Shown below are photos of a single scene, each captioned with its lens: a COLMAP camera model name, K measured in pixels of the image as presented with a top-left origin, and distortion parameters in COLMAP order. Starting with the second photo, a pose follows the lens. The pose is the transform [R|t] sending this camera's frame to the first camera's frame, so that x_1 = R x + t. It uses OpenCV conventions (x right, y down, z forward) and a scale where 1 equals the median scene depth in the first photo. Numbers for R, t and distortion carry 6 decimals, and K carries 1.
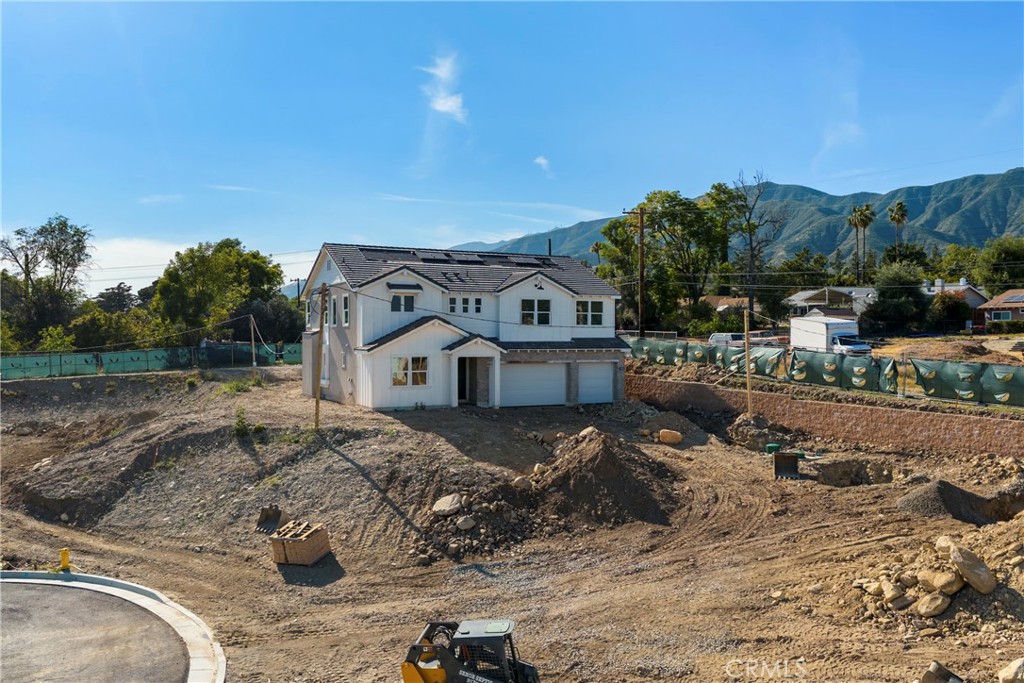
lens RADIAL K [[840.9, 0, 518.0], [0, 840.9, 347.6], [0, 0, 1]] dist [0.056960, -0.084715]
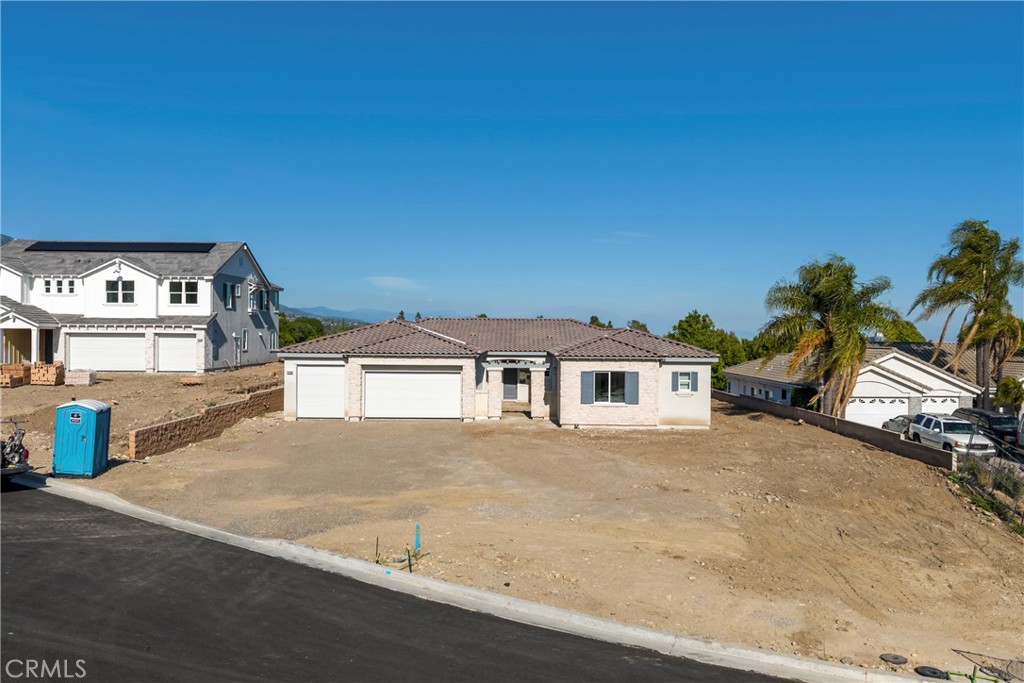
lens RADIAL K [[840.9, 0, 517.4], [0, 840.9, 338.5], [0, 0, 1]] dist [0.056960, -0.084715]
pose [[0.890616, 0.008790, -0.454672, 0.994939], [-0.012914, 0.999899, -0.005965, 0.019994], [0.454573, 0.011184, 0.890639, 0.222721]]
